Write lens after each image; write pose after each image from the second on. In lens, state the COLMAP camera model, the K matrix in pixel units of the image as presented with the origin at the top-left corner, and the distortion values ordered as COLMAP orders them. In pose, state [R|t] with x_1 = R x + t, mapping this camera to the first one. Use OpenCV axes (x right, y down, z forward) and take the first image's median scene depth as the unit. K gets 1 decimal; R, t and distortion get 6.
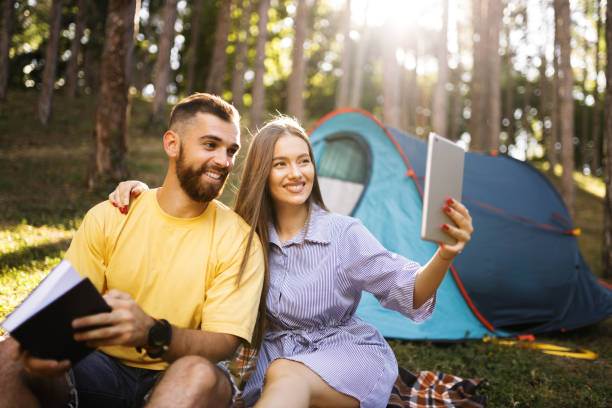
lens RADIAL K [[587.8, 0, 305.0], [0, 587.8, 201.3], [0, 0, 1]] dist [0.006020, 0.000000]
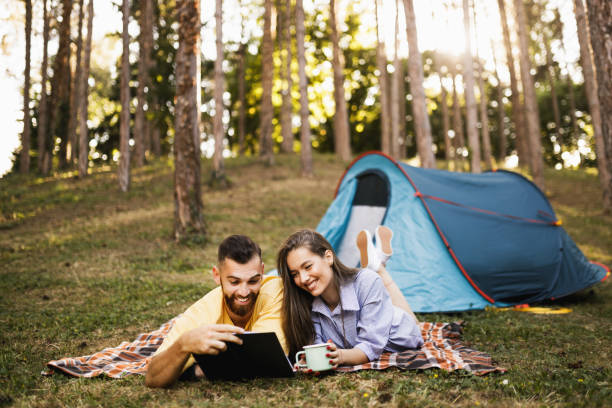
lens RADIAL K [[587.8, 0, 303.1], [0, 587.8, 210.1], [0, 0, 1]] dist [0.006020, 0.000000]
pose [[0.987006, -0.124166, -0.101992, 0.026129], [0.119036, 0.991368, -0.054953, 0.016020], [0.107935, 0.042099, 0.993266, -0.190509]]
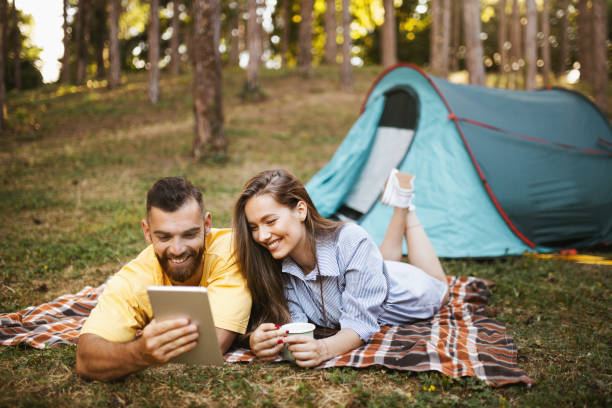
lens RADIAL K [[587.8, 0, 303.7], [0, 587.8, 208.6], [0, 0, 1]] dist [0.006020, 0.000000]
pose [[0.978336, -0.077881, -0.191816, 0.051942], [0.094823, 0.992212, 0.080775, 0.005287], [0.184031, -0.097214, 0.978101, -0.094246]]
